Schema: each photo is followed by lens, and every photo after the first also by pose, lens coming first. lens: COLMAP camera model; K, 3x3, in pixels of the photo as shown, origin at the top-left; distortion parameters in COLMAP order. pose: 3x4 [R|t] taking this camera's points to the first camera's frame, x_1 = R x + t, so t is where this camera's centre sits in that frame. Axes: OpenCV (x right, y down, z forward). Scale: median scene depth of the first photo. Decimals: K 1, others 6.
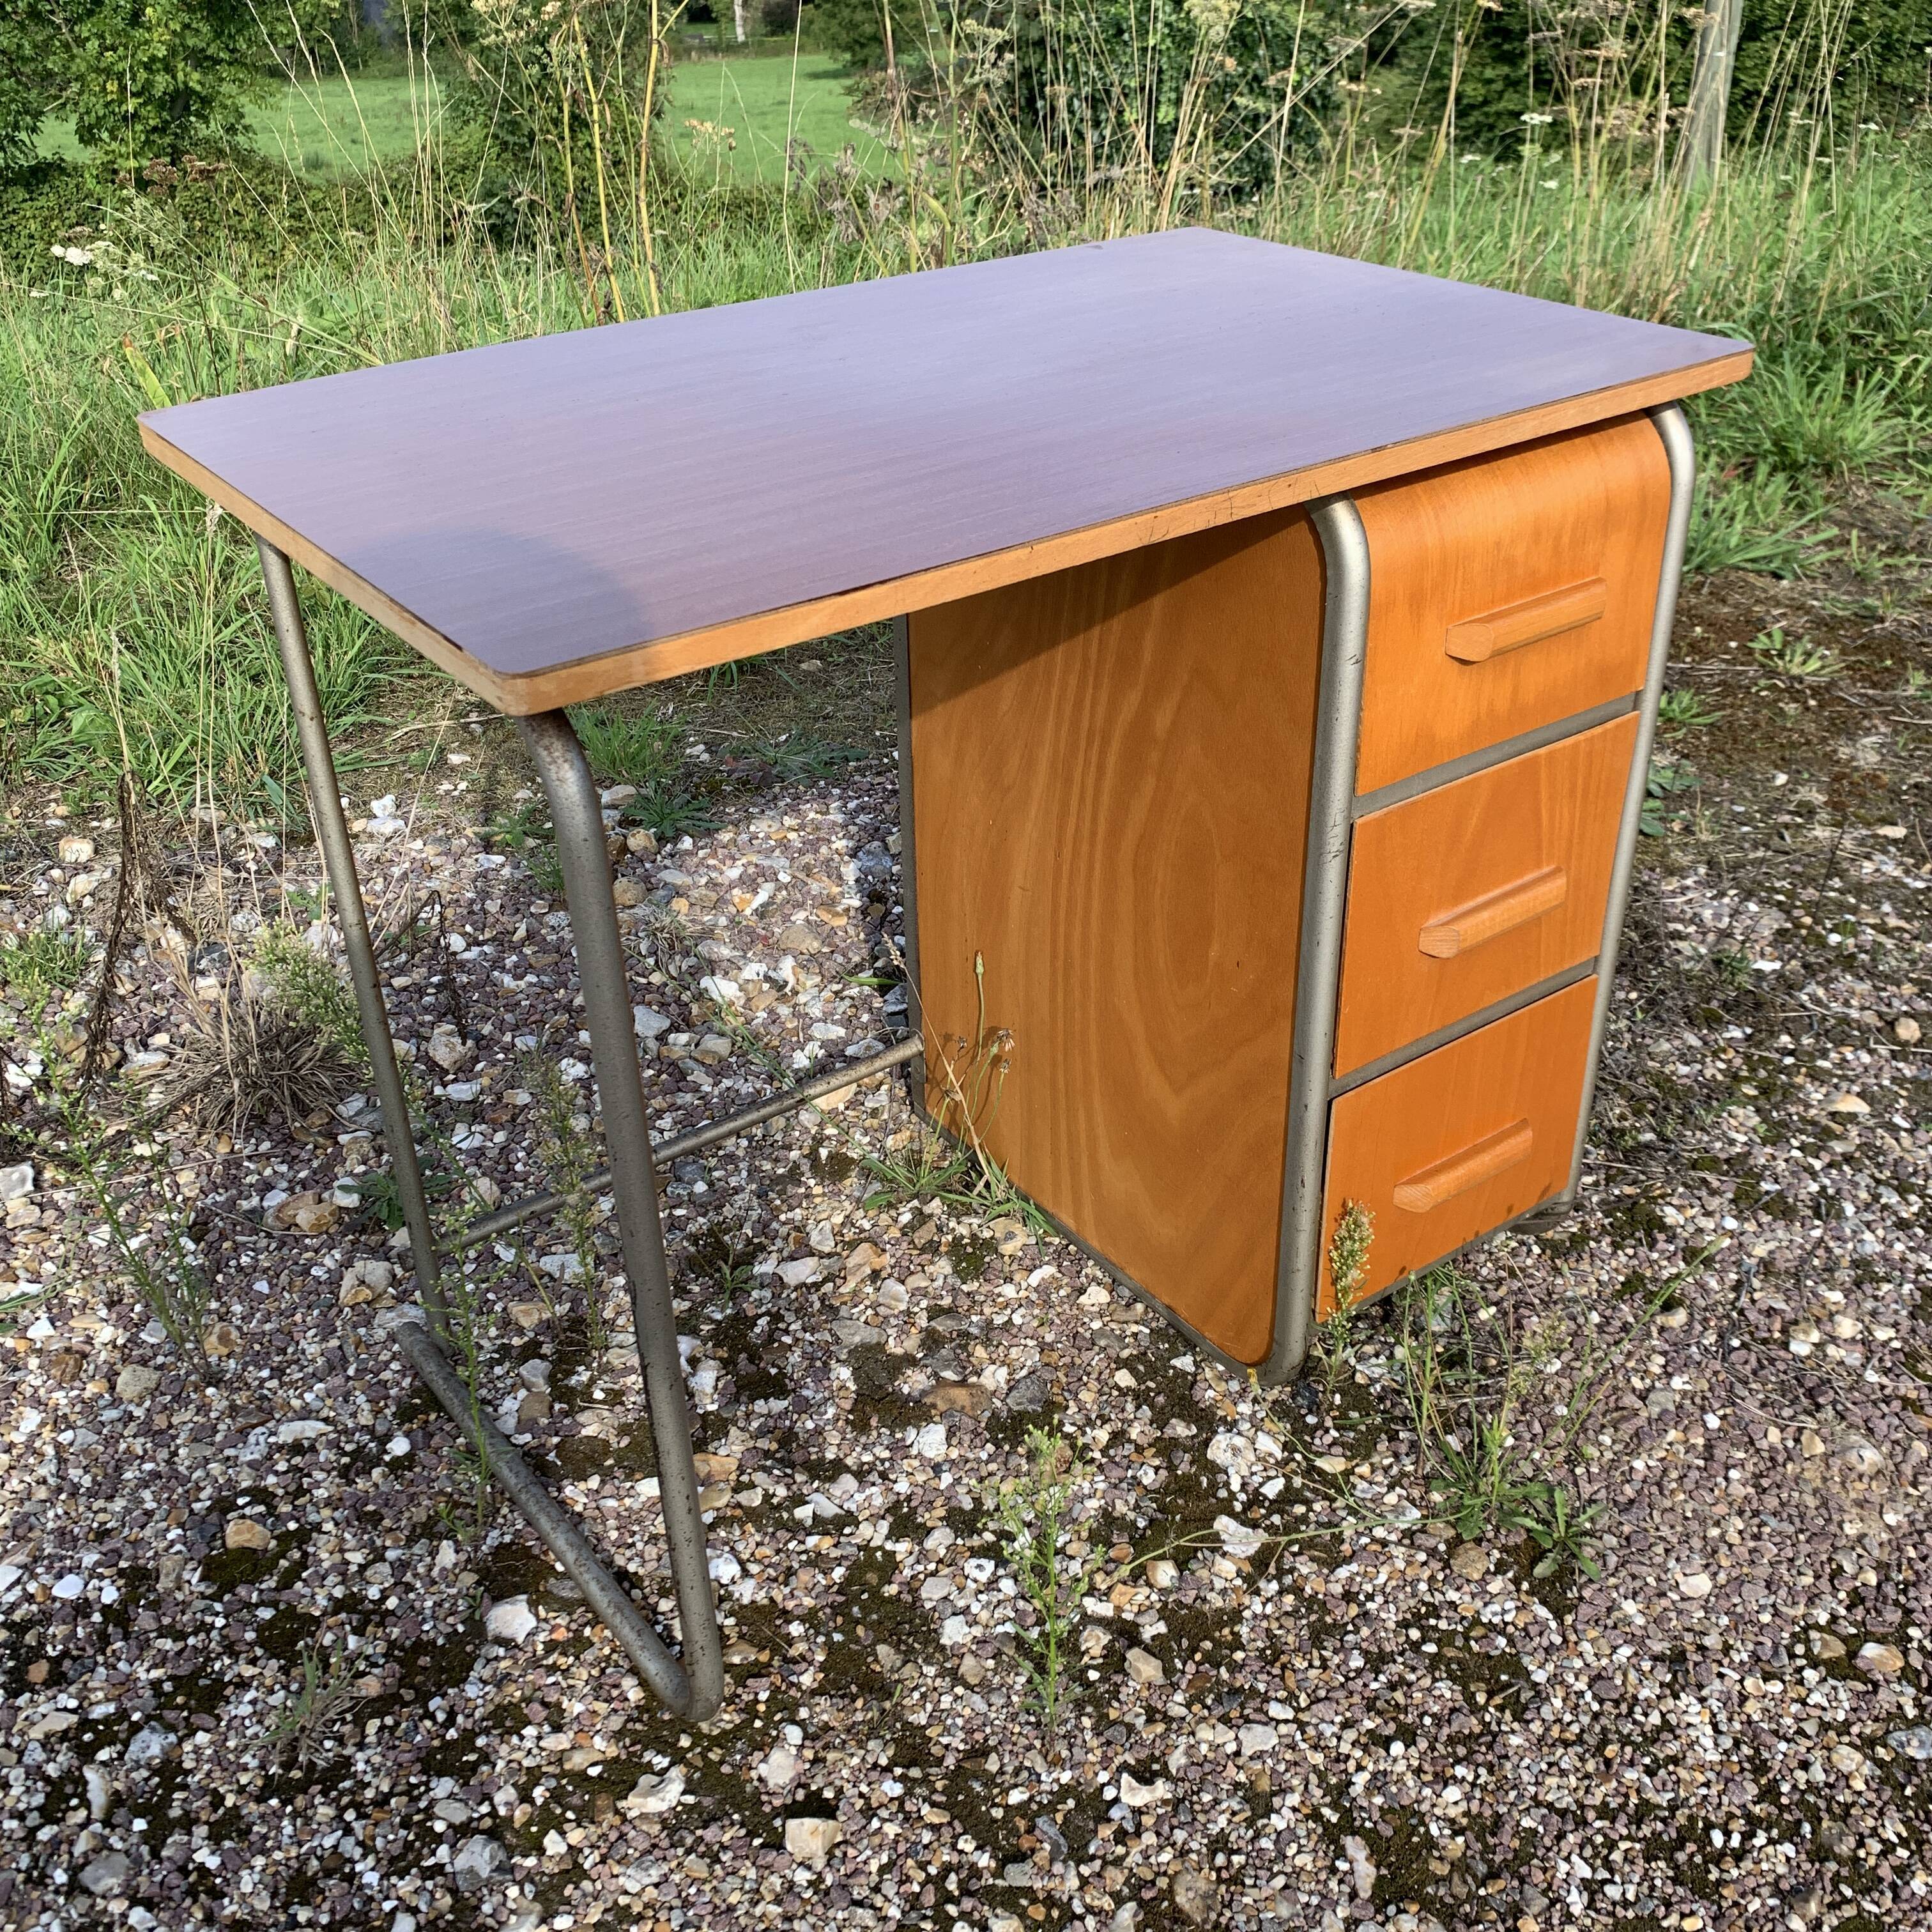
lens RADIAL K [[1955.5, 0, 1004.5], [0, 1955.5, 943.9], [0, 0, 1]] dist [0.107918, -0.288997]
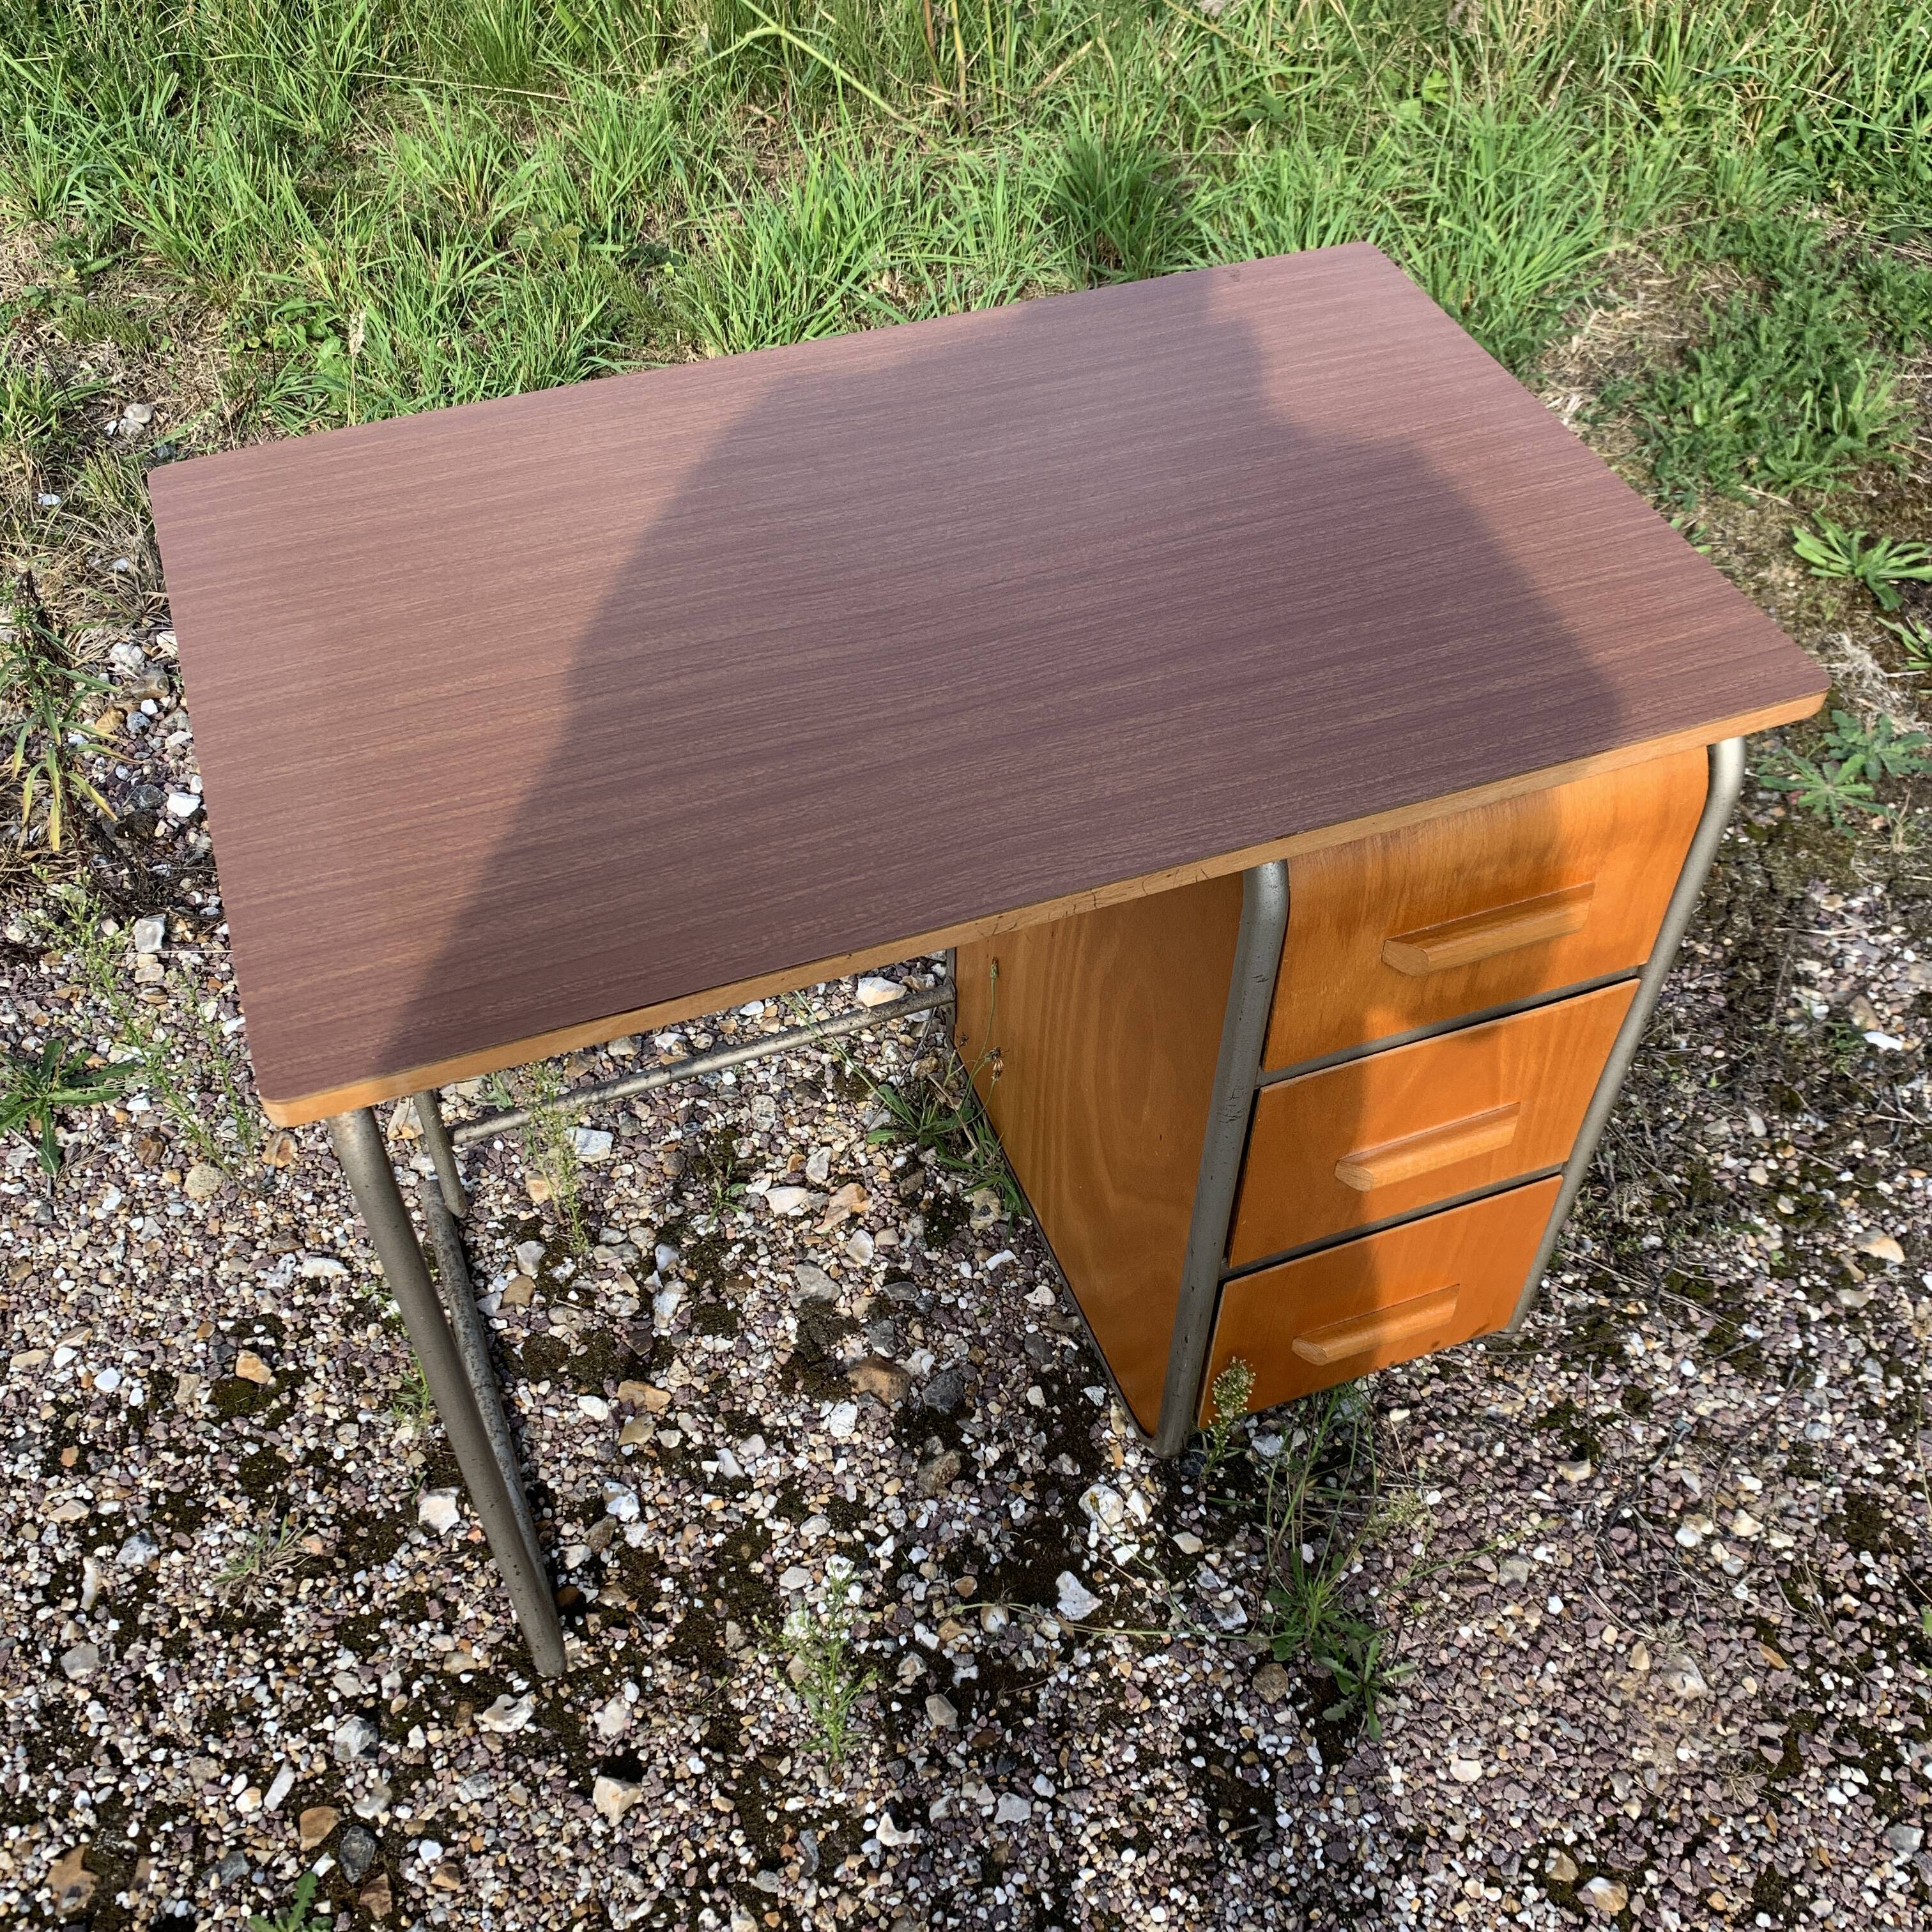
lens RADIAL K [[1976.8, 0, 993.6], [0, 1976.8, 935.4], [0, 0, 1]] dist [0.116482, -0.303953]
pose [[0.963977, 0.216998, -0.153818, 0.162278], [-0.164690, 0.941049, 0.295472, -0.356280], [0.208867, -0.259497, 0.942887, 0.041703]]
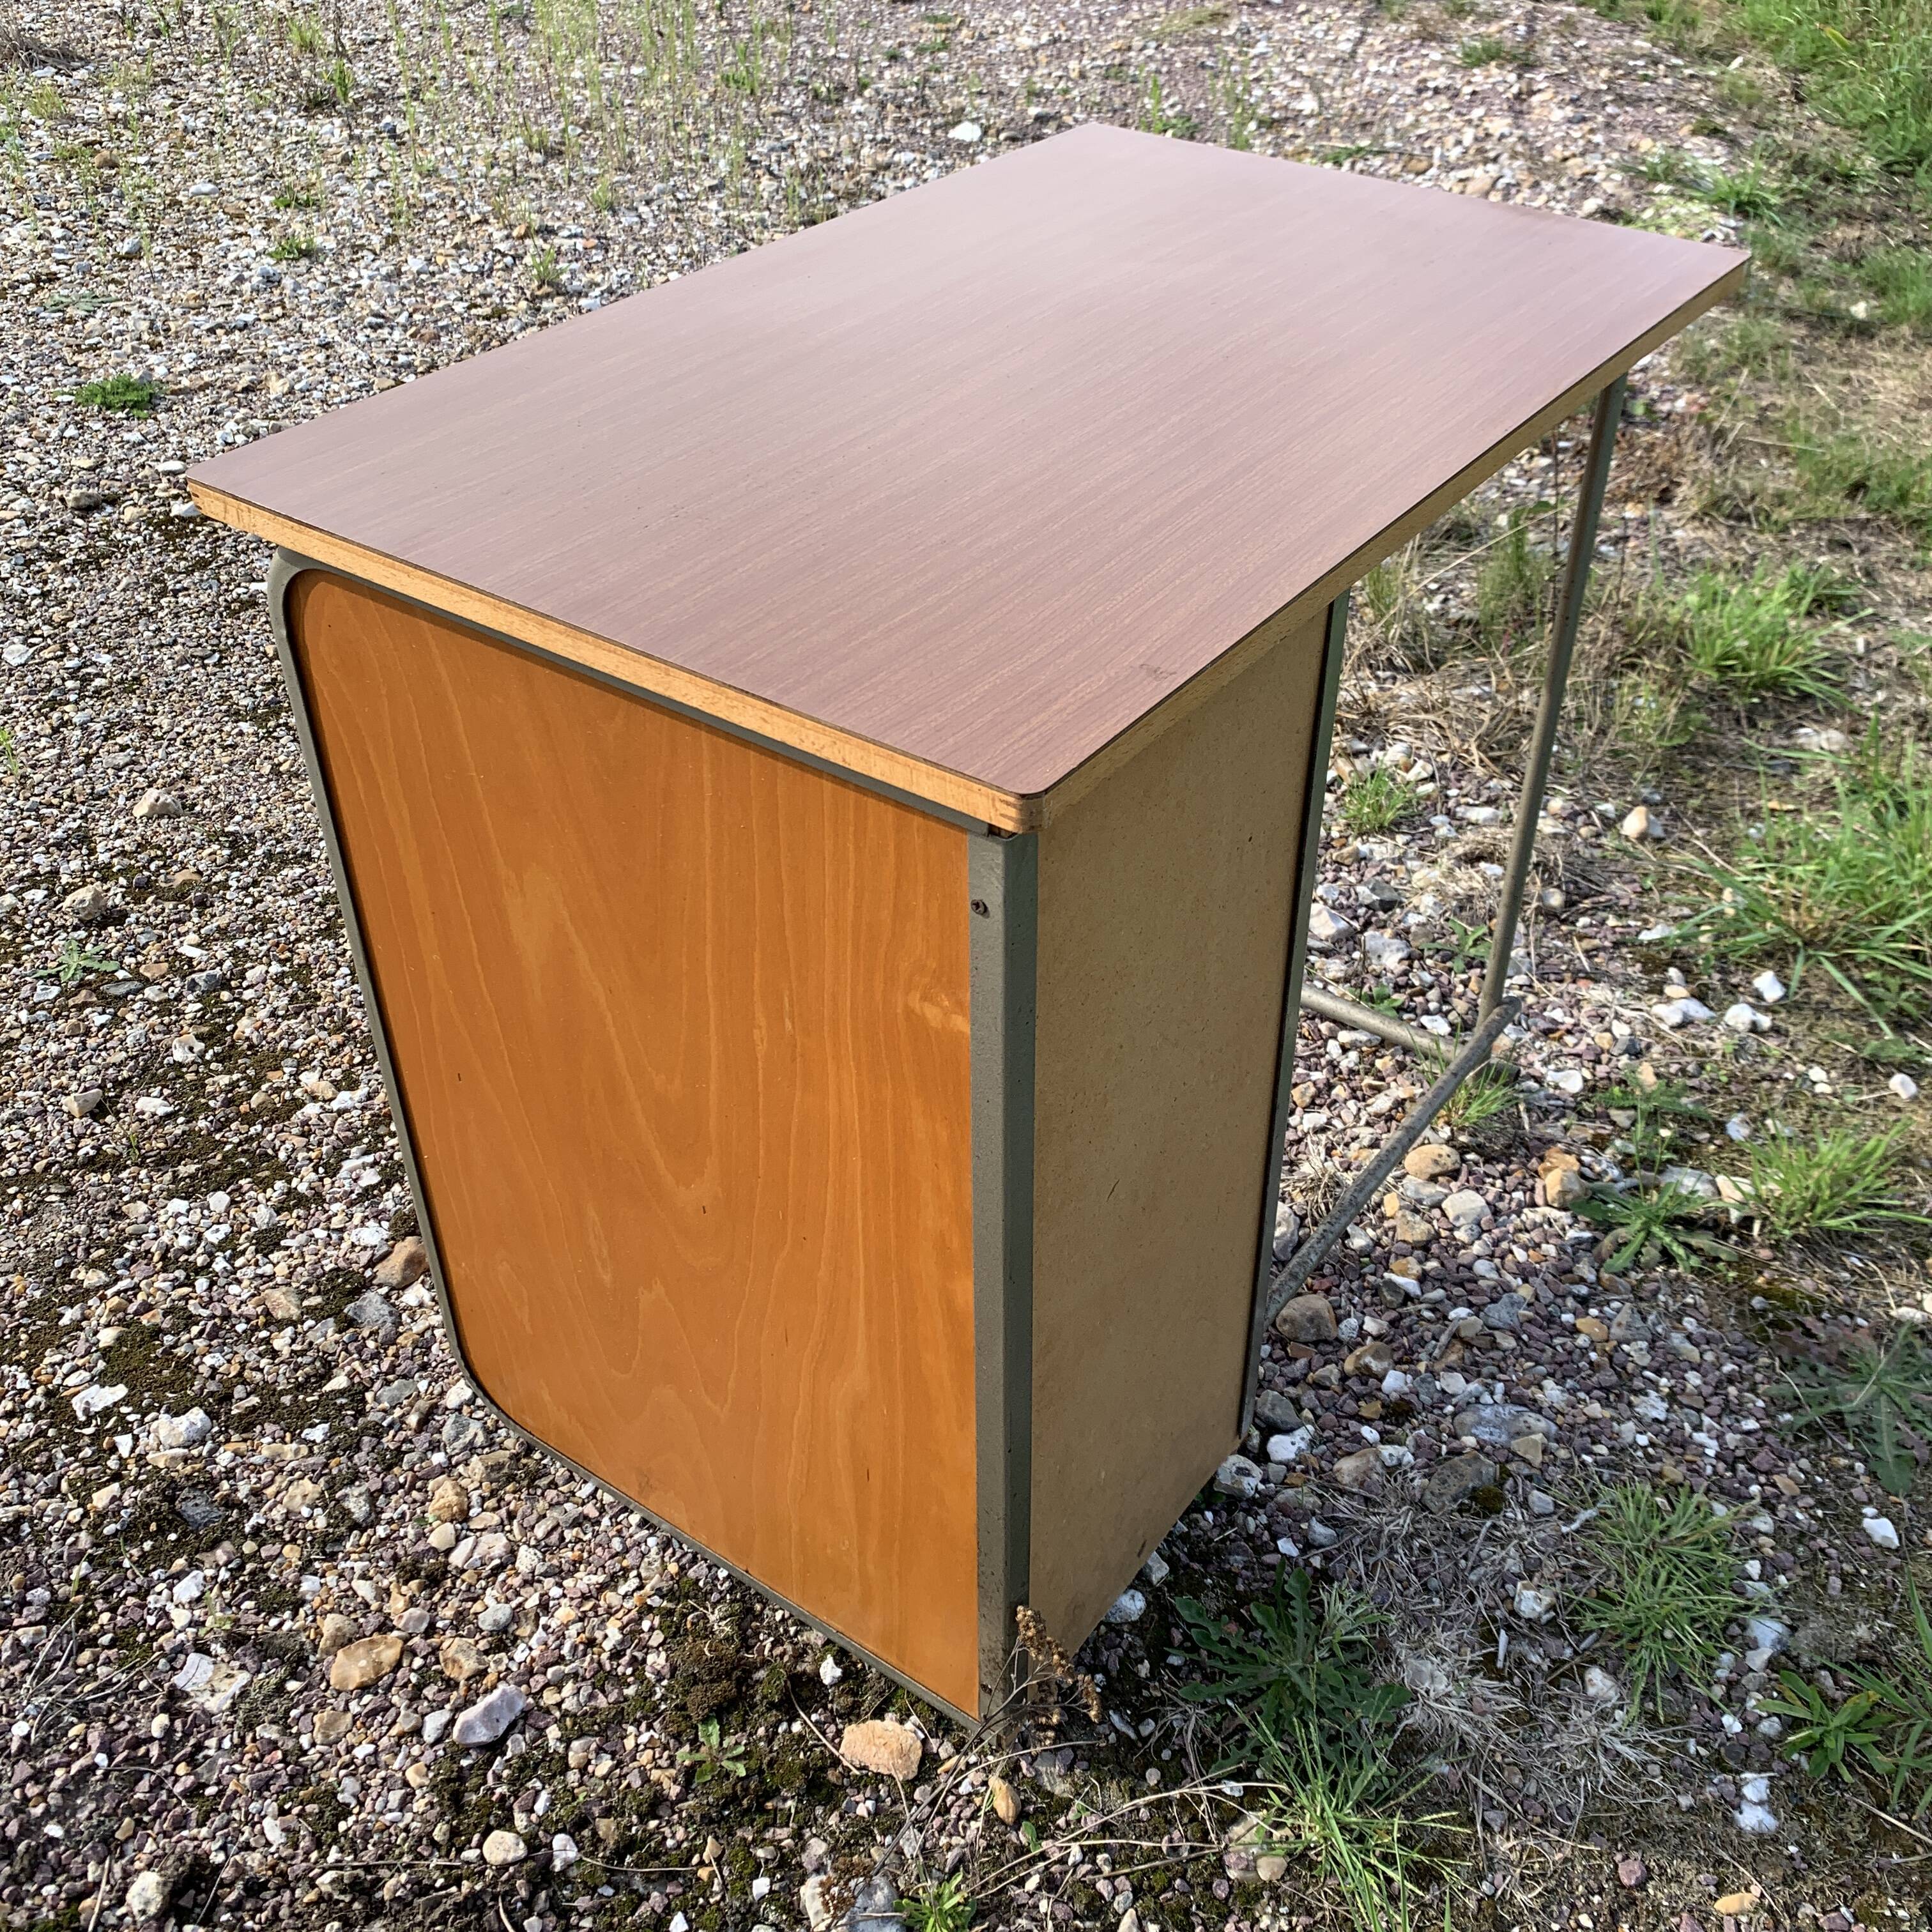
lens RADIAL K [[2004.0, 0, 1002.1], [0, 2004.0, 971.7], [0, 0, 1]] dist [0.002634, -0.000054]
pose [[-0.309278, 0.560615, -0.768152, 0.653071], [-0.501243, 0.590340, 0.632657, -0.744118], [0.808148, 0.580697, 0.098425, 1.128058]]
